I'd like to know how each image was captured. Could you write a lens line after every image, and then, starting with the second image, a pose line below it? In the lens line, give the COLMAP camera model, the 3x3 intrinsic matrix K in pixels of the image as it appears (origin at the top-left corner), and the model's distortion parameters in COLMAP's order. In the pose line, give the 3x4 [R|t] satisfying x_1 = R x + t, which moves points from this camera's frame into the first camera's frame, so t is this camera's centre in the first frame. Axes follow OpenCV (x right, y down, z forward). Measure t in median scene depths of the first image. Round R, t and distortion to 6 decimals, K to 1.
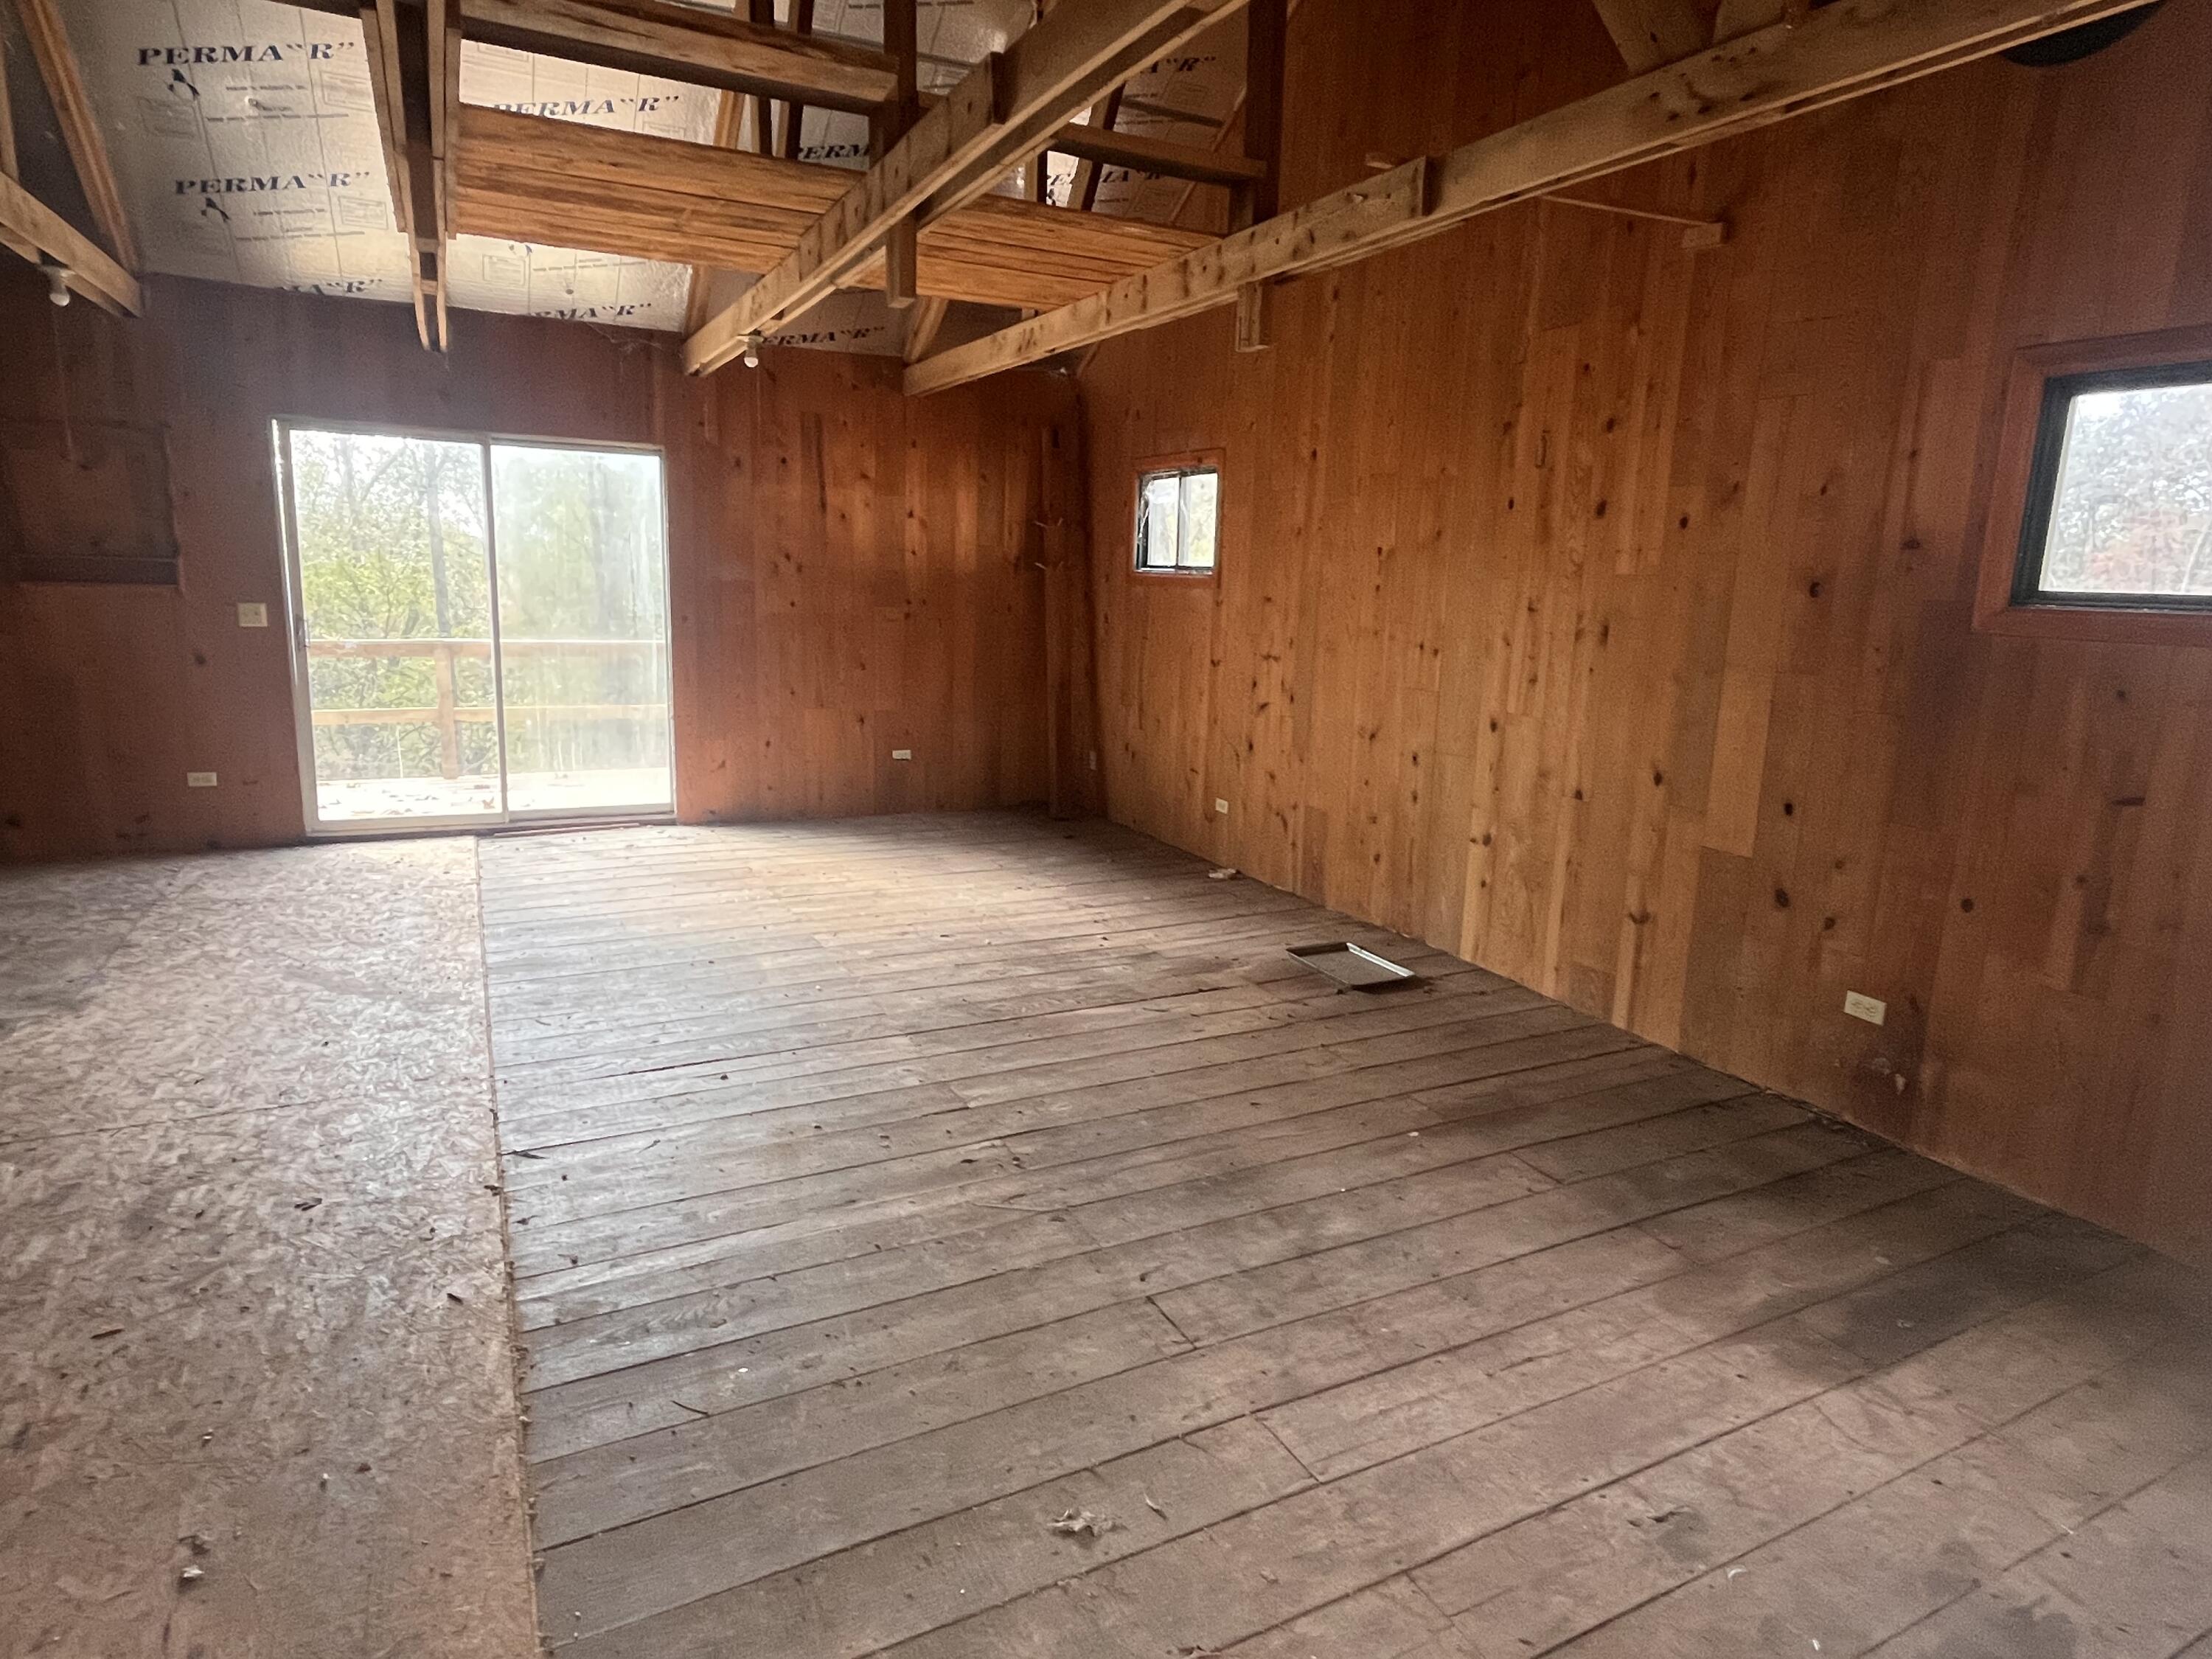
lens RADIAL K [[1249.9, 0, 1100.7], [0, 1249.9, 823.1], [0, 0, 1]] dist [-0.002500, -0.001885]
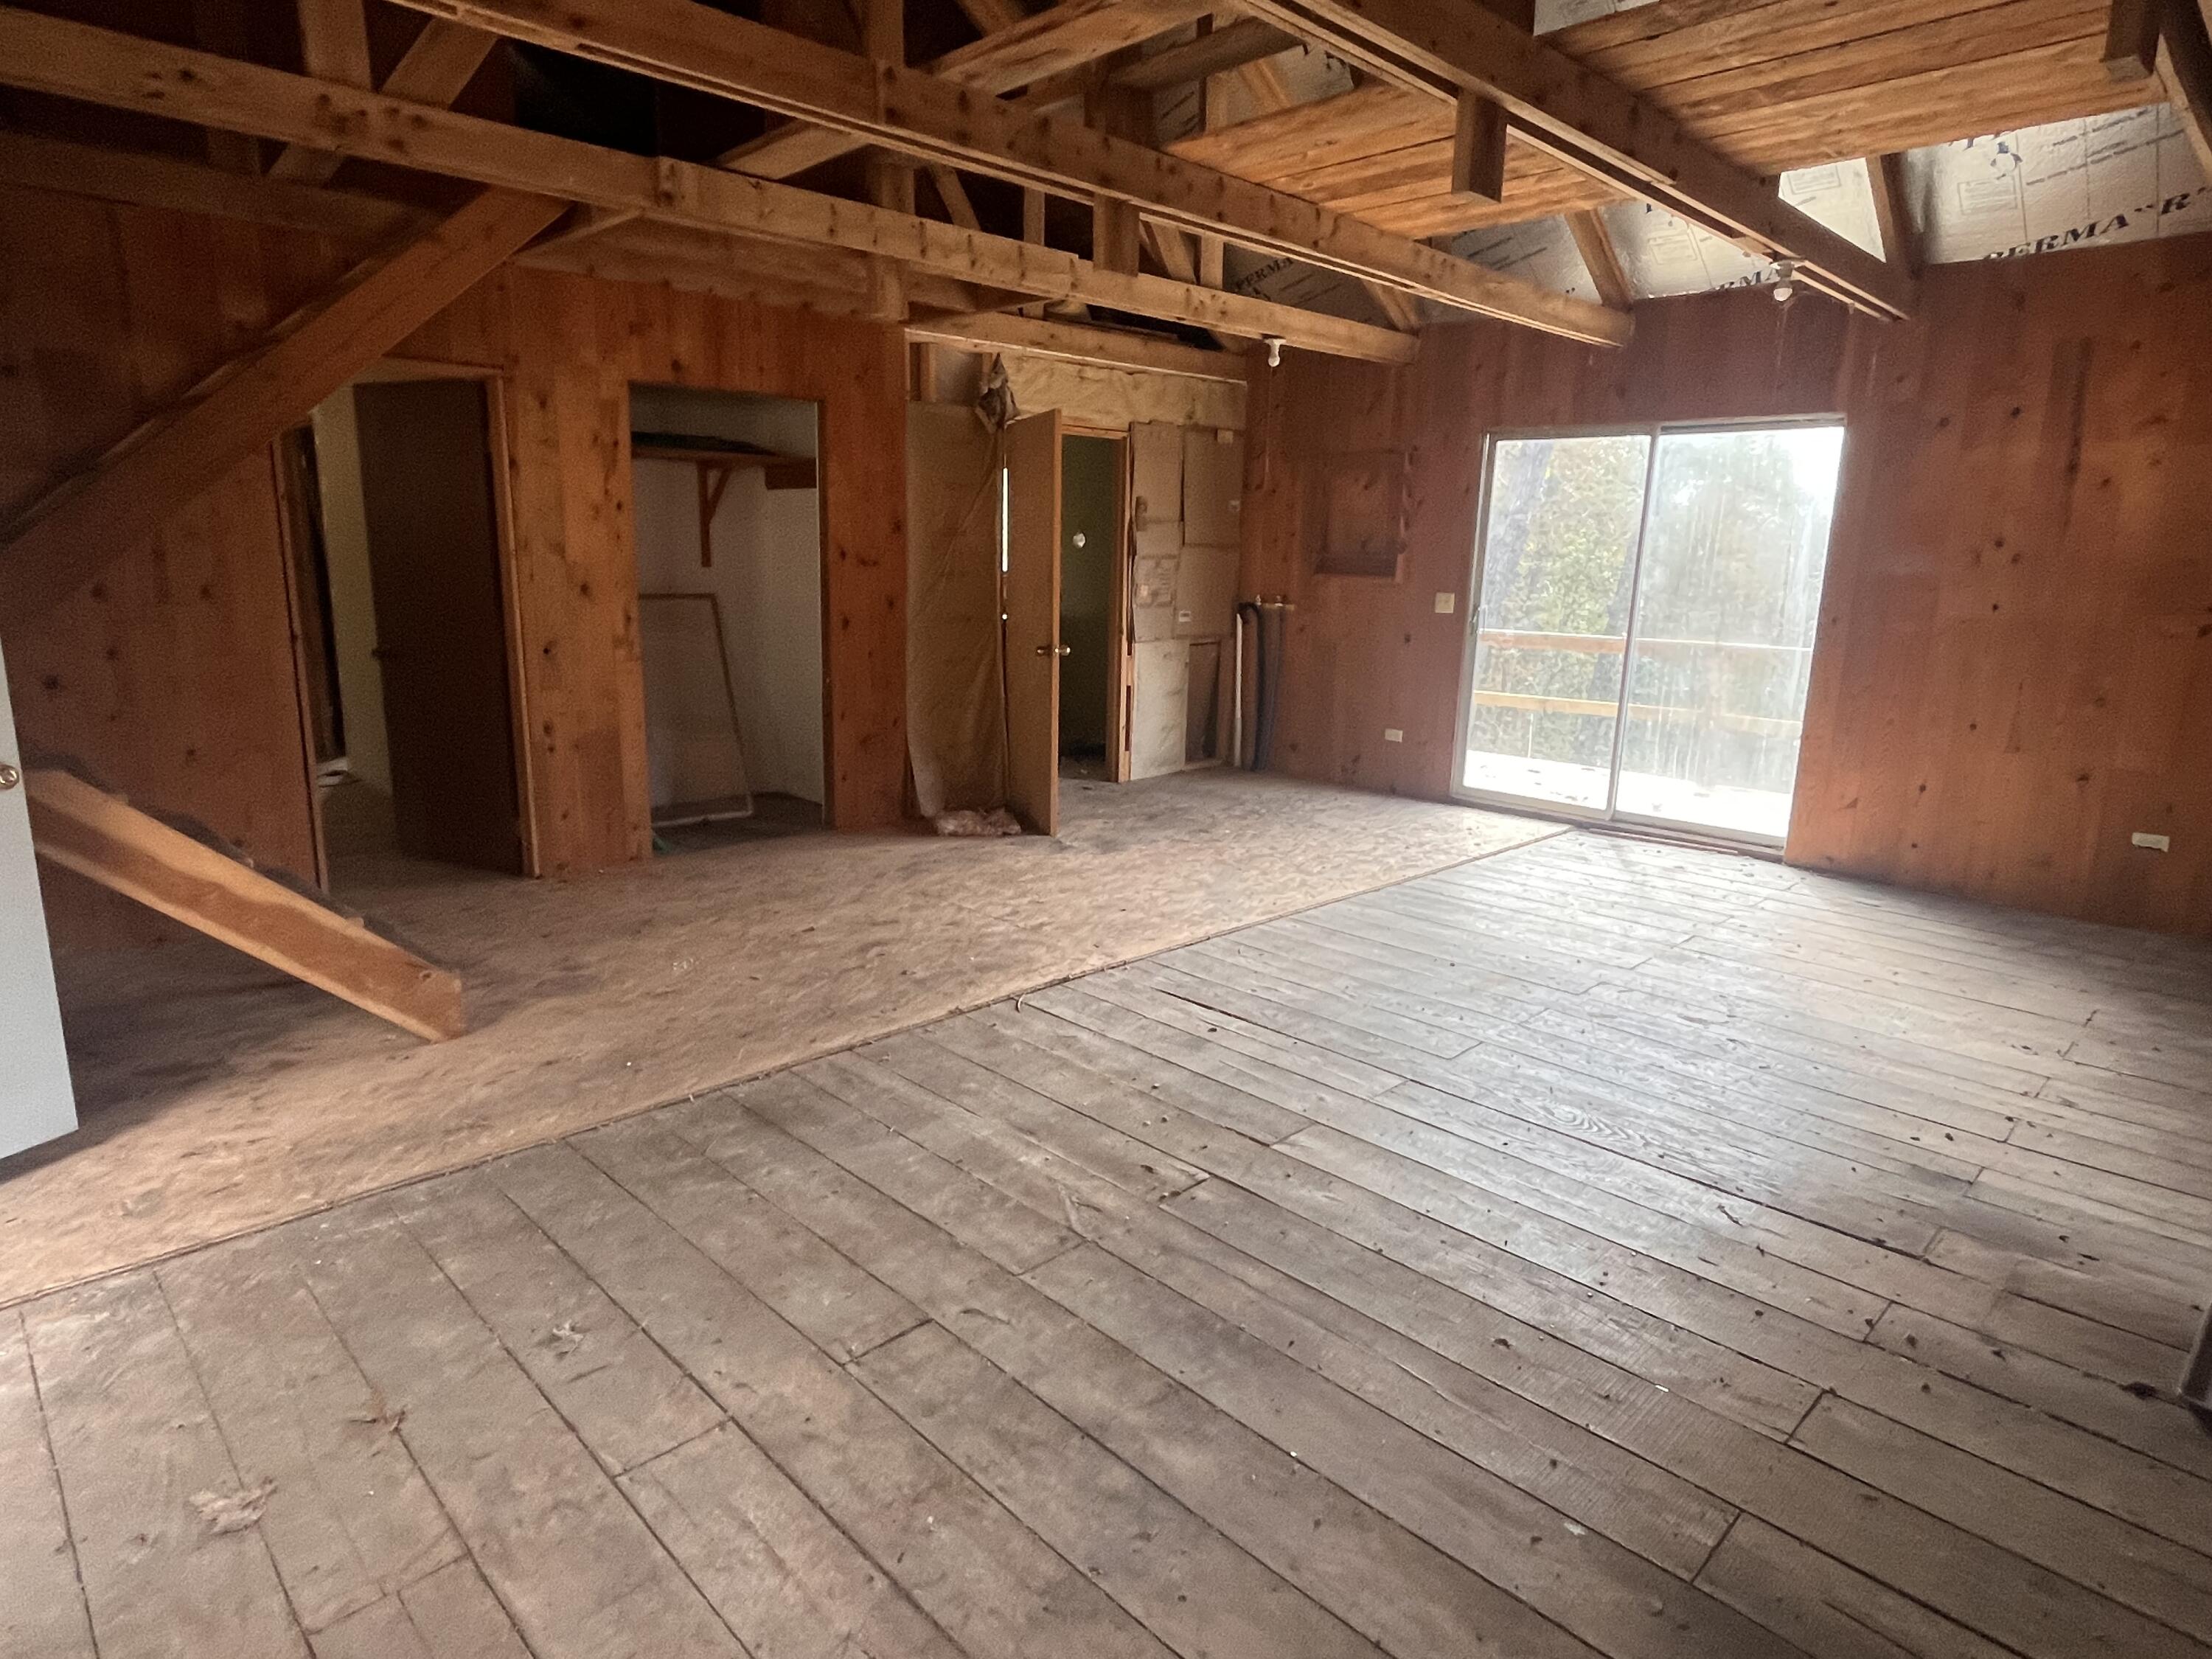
lens RADIAL K [[1249.9, 0, 1099.0], [0, 1249.9, 828.1], [0, 0, 1]] dist [-0.002500, -0.001885]
pose [[0.293915, 0.180628, -0.938609, 0.372827], [-0.200227, 0.971830, 0.124322, -0.040812], [0.934625, 0.151394, 0.321802, 0.344210]]
